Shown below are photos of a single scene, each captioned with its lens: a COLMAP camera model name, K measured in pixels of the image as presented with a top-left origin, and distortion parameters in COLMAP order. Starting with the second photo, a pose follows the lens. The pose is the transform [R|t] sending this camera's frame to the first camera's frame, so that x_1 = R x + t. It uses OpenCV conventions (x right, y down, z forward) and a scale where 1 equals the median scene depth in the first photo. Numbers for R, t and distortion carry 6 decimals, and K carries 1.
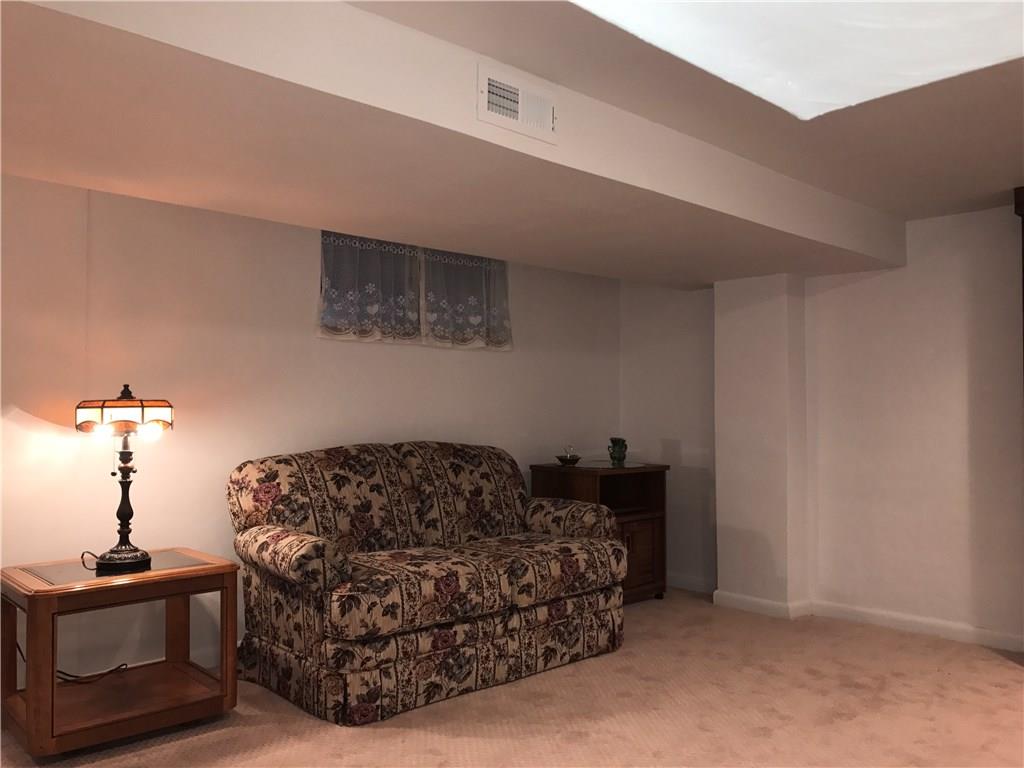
lens RADIAL K [[835.2, 0, 507.4], [0, 835.2, 385.7], [0, 0, 1]] dist [0.027506, -0.015047]
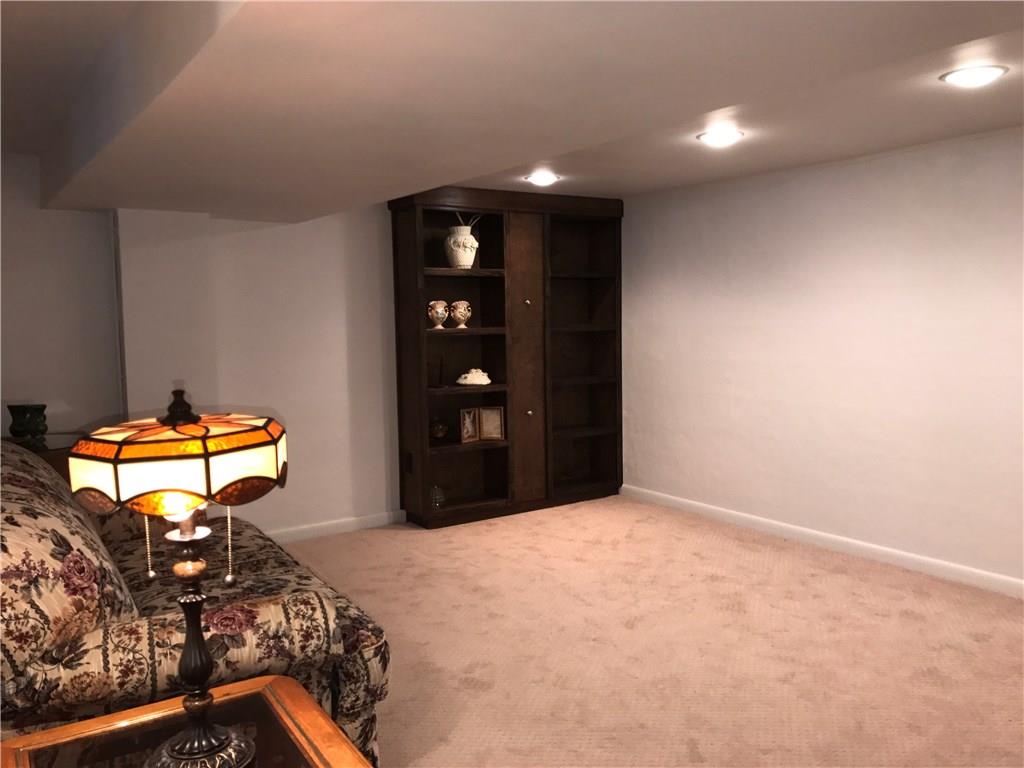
lens RADIAL K [[835.2, 0, 507.7], [0, 835.2, 382.8], [0, 0, 1]] dist [0.027506, -0.015047]
pose [[0.186947, -0.087872, 0.978432, -0.762099], [-0.010227, 0.995763, 0.091382, -0.042702], [-0.982317, -0.027090, 0.185256, 0.657049]]
